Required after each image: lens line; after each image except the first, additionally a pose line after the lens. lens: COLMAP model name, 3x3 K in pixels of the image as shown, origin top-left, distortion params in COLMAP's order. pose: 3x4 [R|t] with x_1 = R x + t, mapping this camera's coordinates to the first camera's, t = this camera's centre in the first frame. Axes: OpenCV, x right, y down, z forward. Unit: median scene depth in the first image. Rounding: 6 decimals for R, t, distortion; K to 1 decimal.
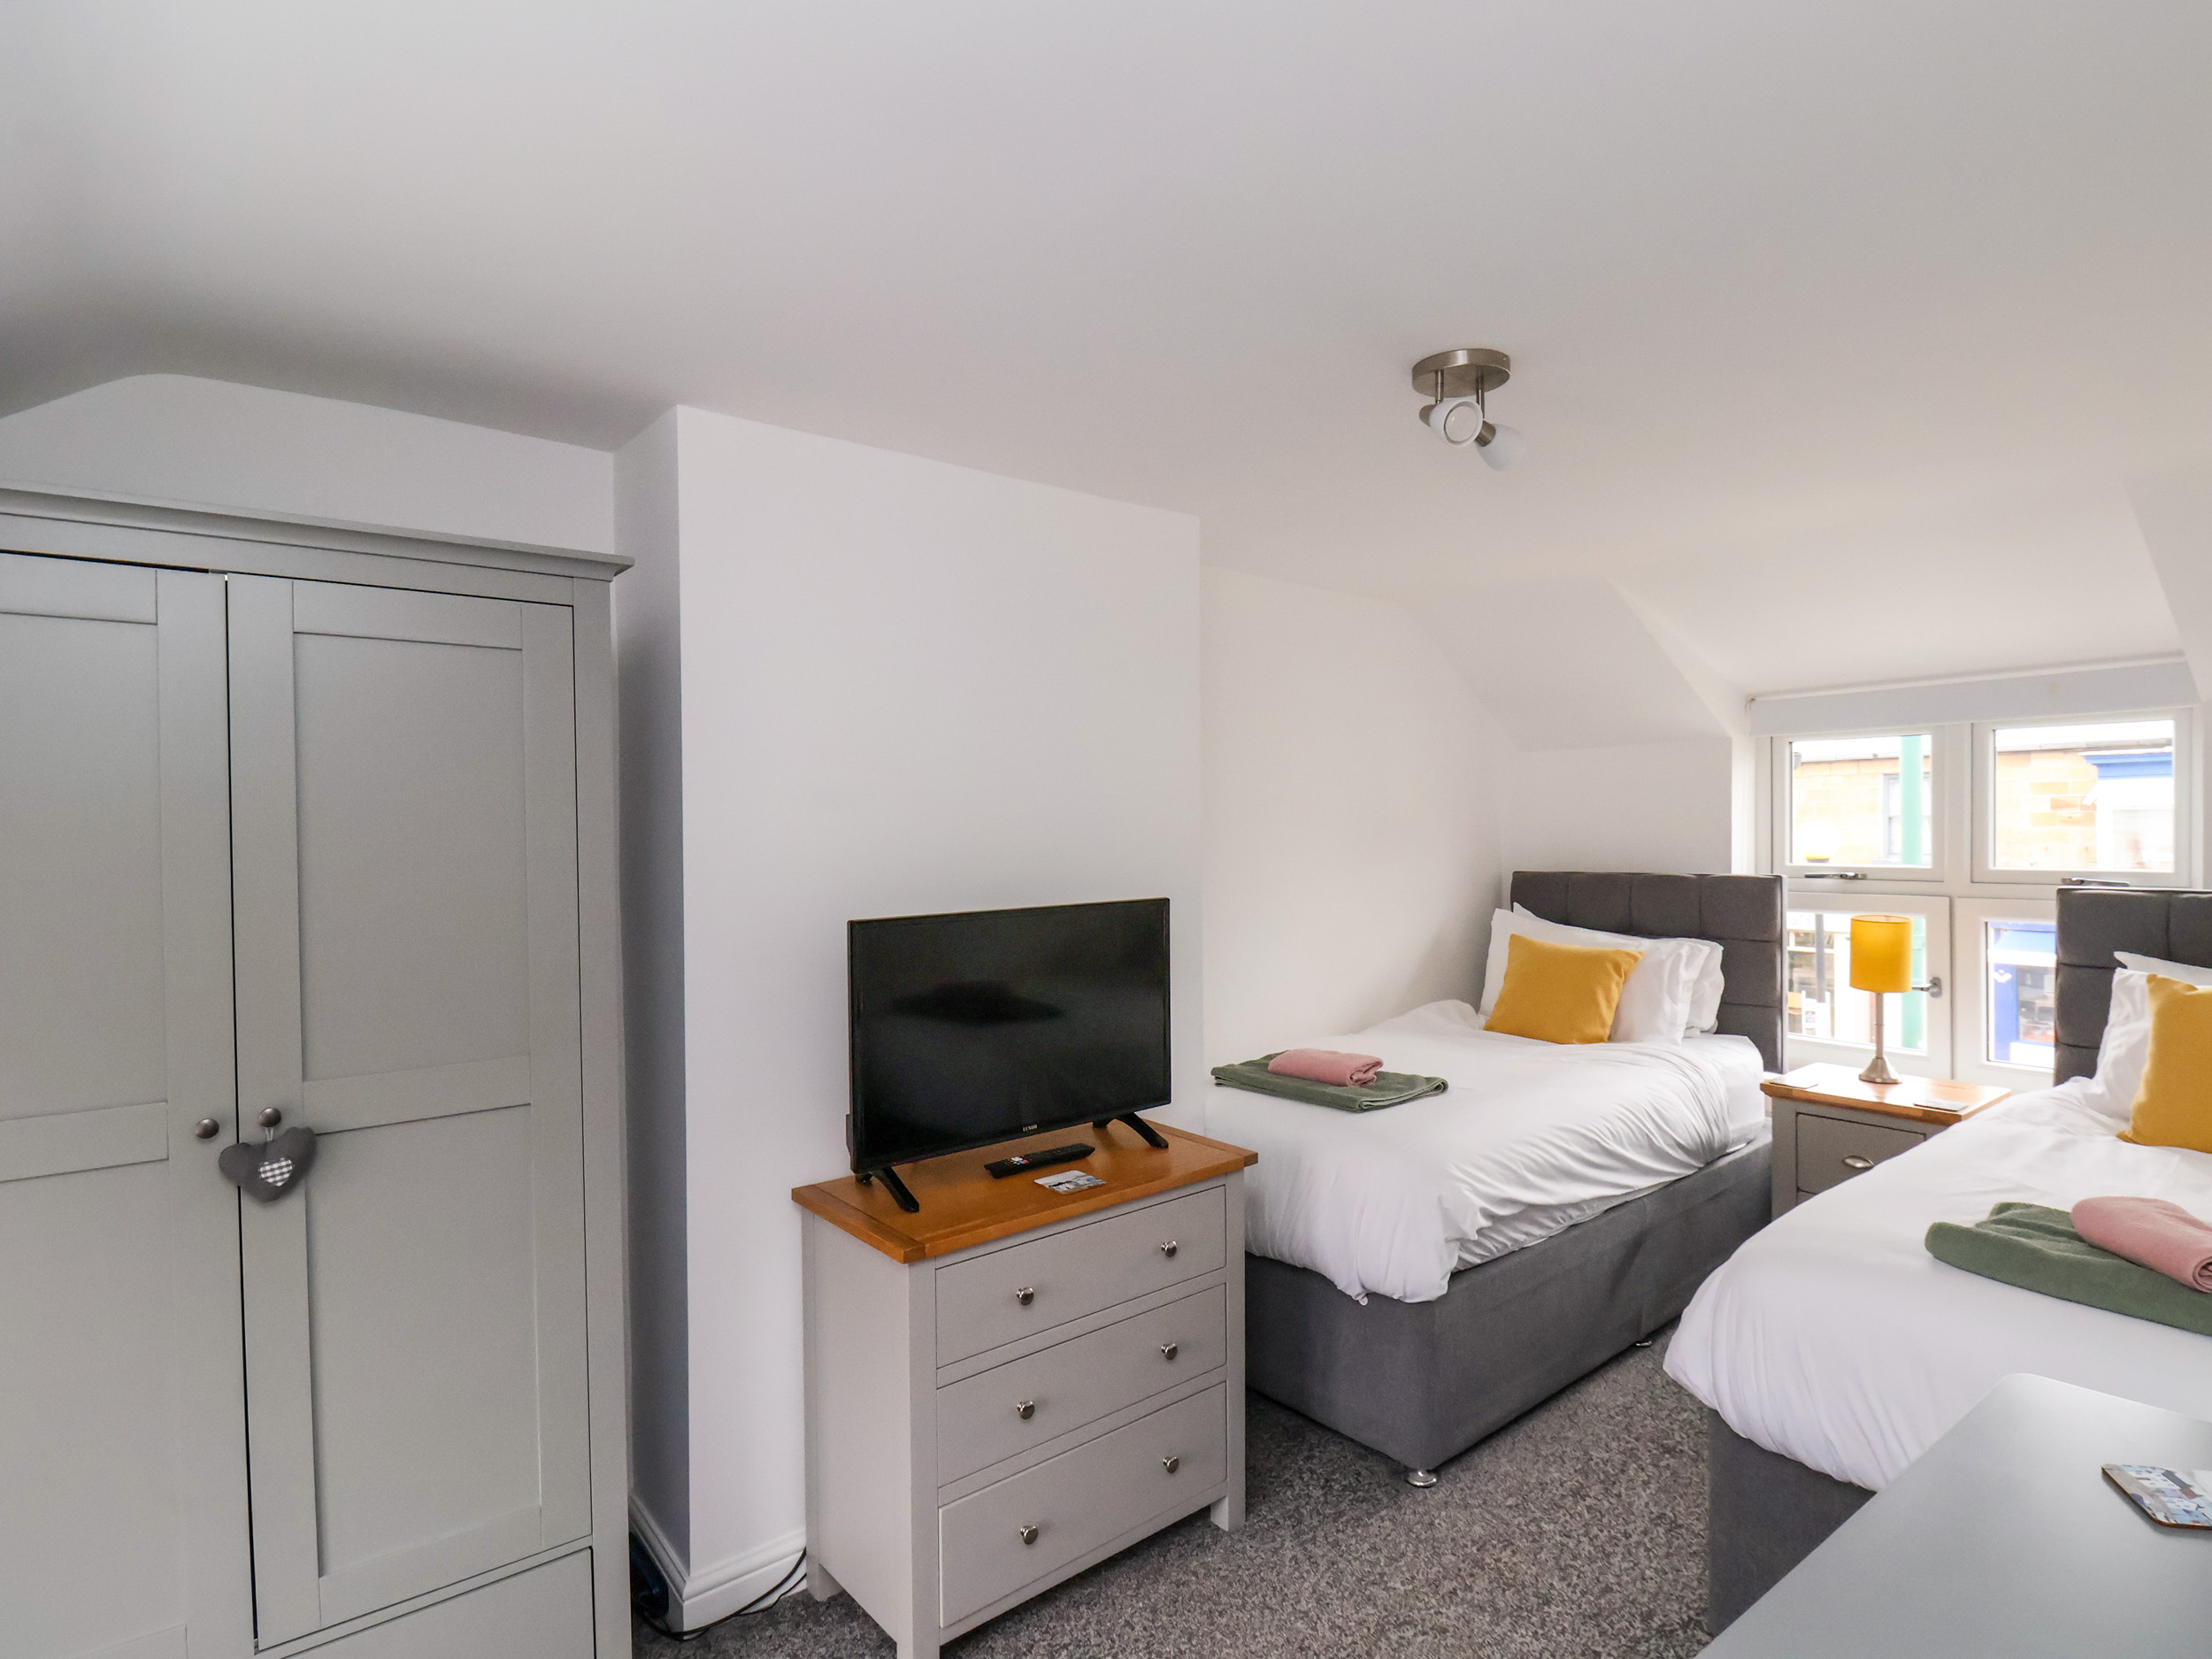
lens RADIAL K [[1159.1, 0, 1097.8], [0, 1159.1, 831.6], [0, 0, 1]] dist [-0.000257, -0.012465]
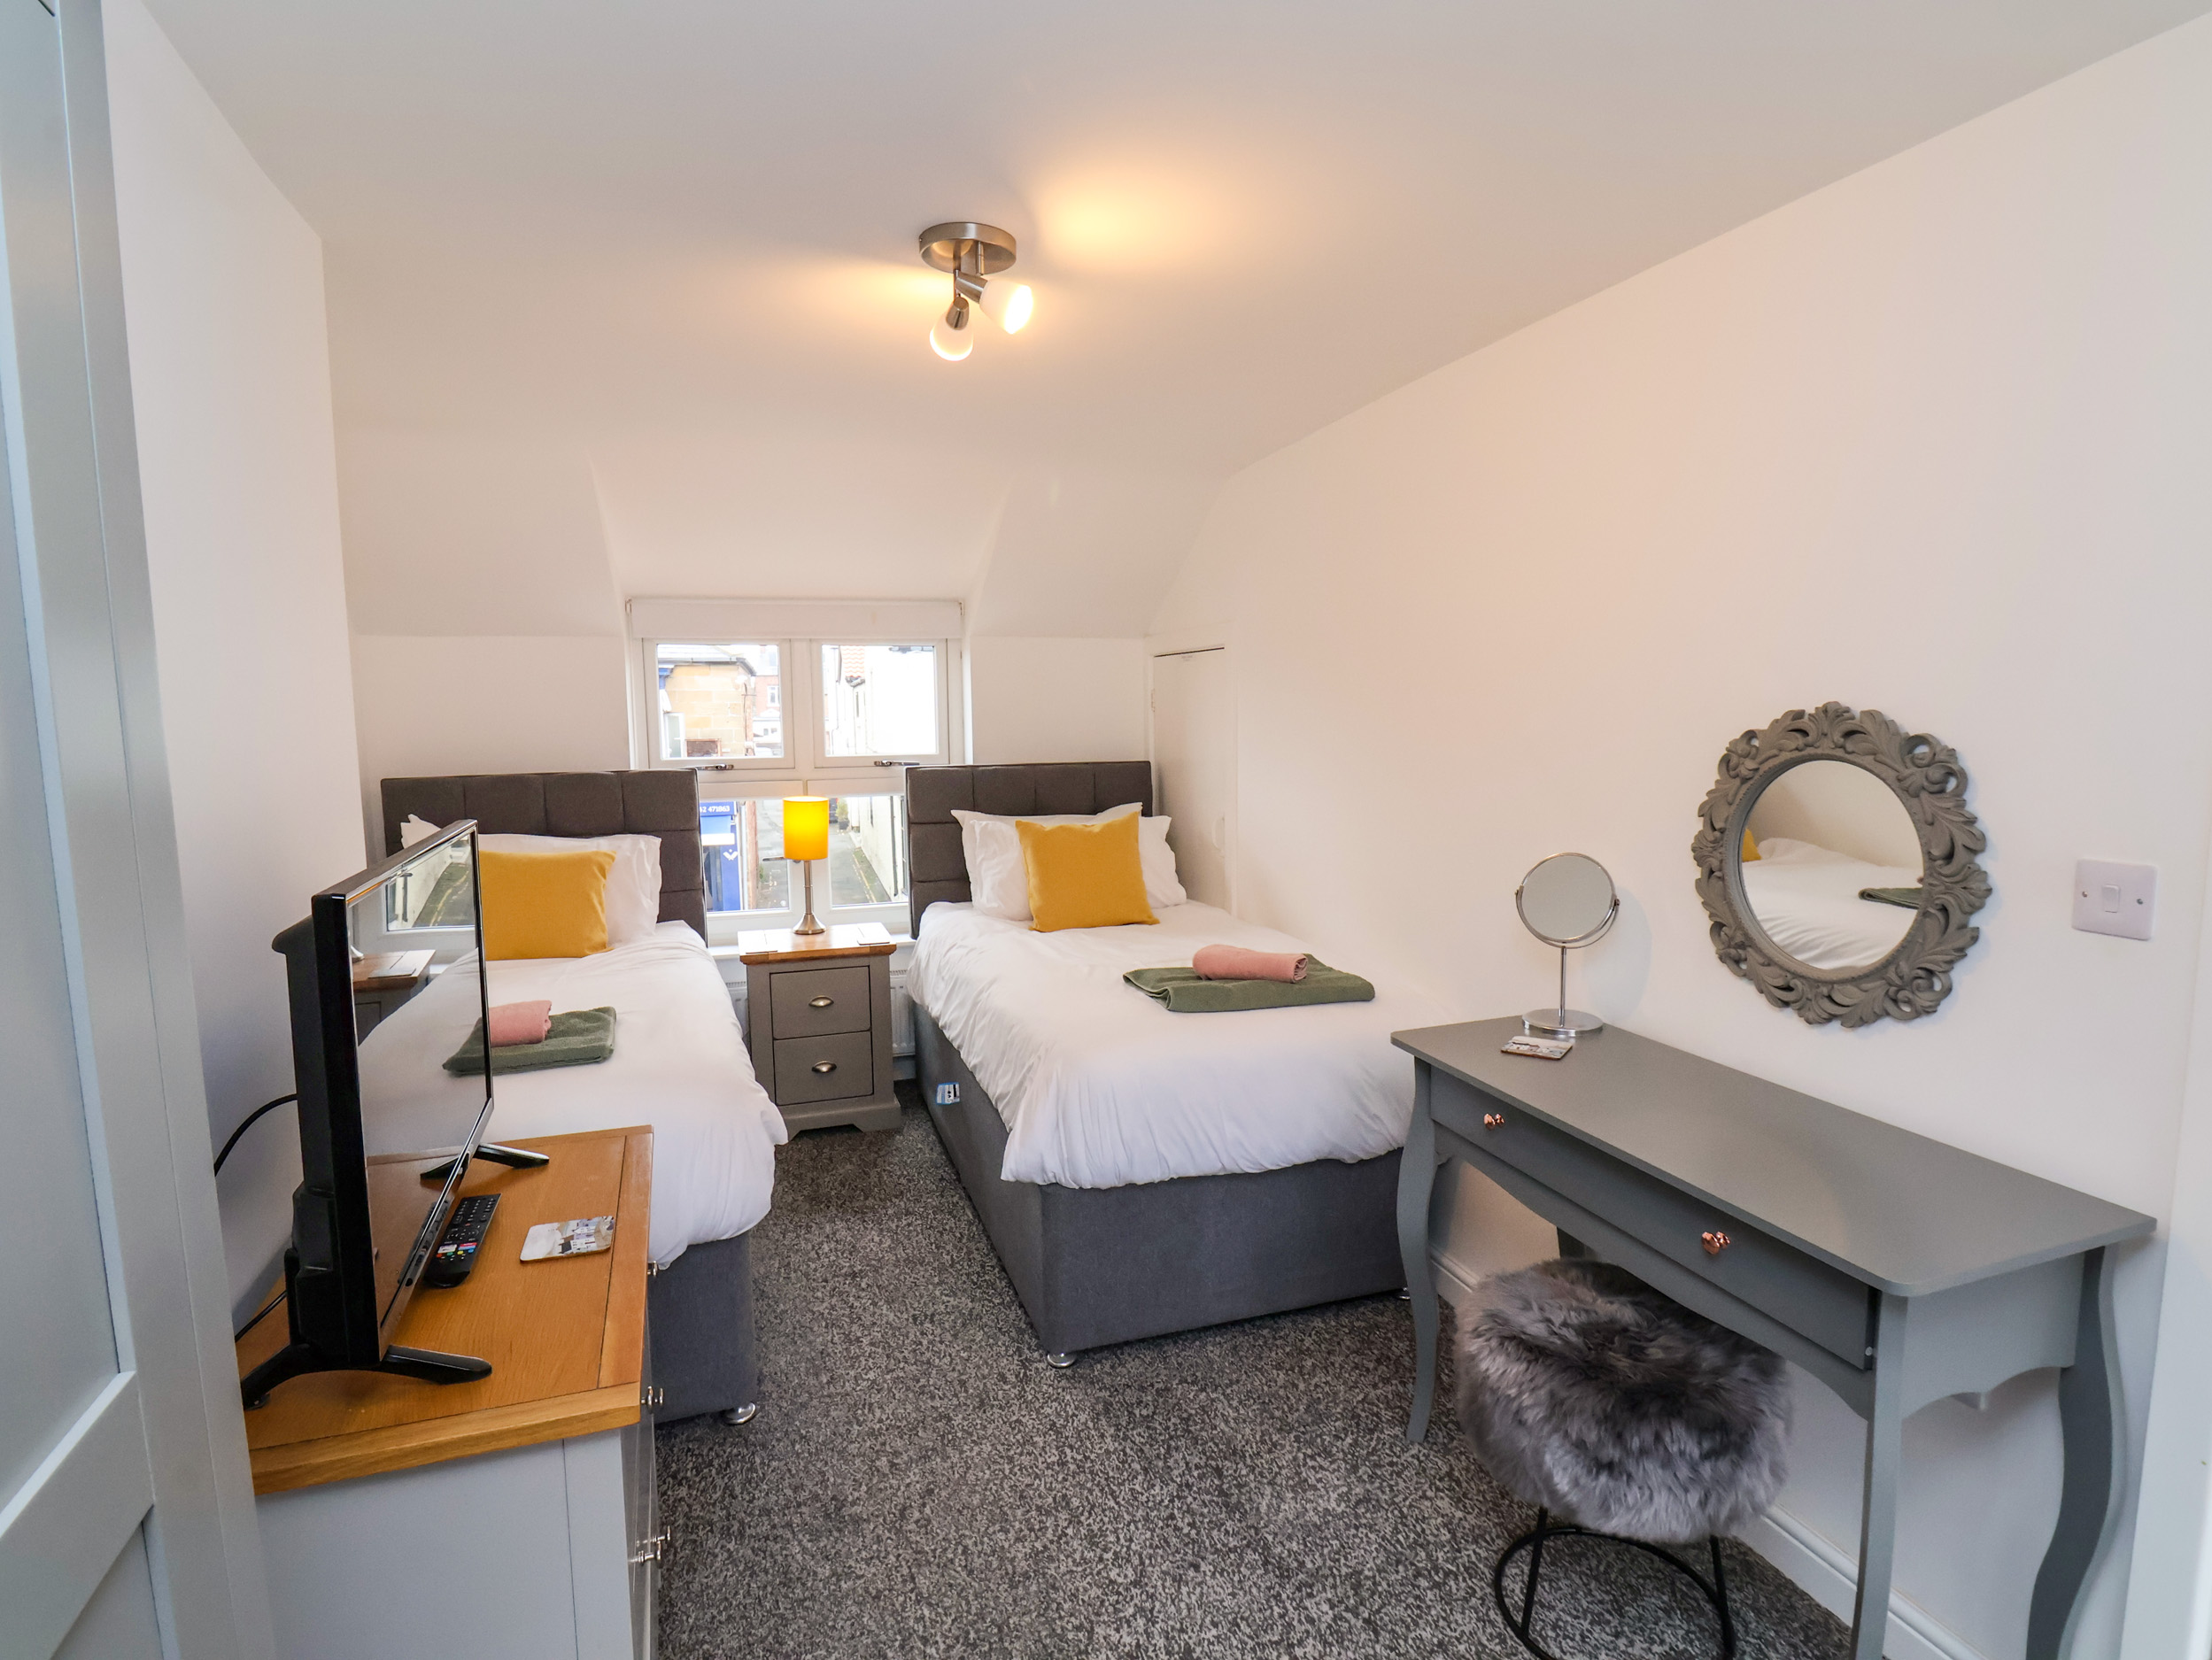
lens RADIAL K [[1159.0, 0, 1099.5], [0, 1159.0, 834.2], [0, 0, 1]] dist [-0.000257, -0.012465]
pose [[0.326361, -0.088290, 0.941113, -0.374330], [0.009699, 0.995889, 0.090065, 0.006812], [-0.945195, -0.020266, 0.325876, 0.341640]]
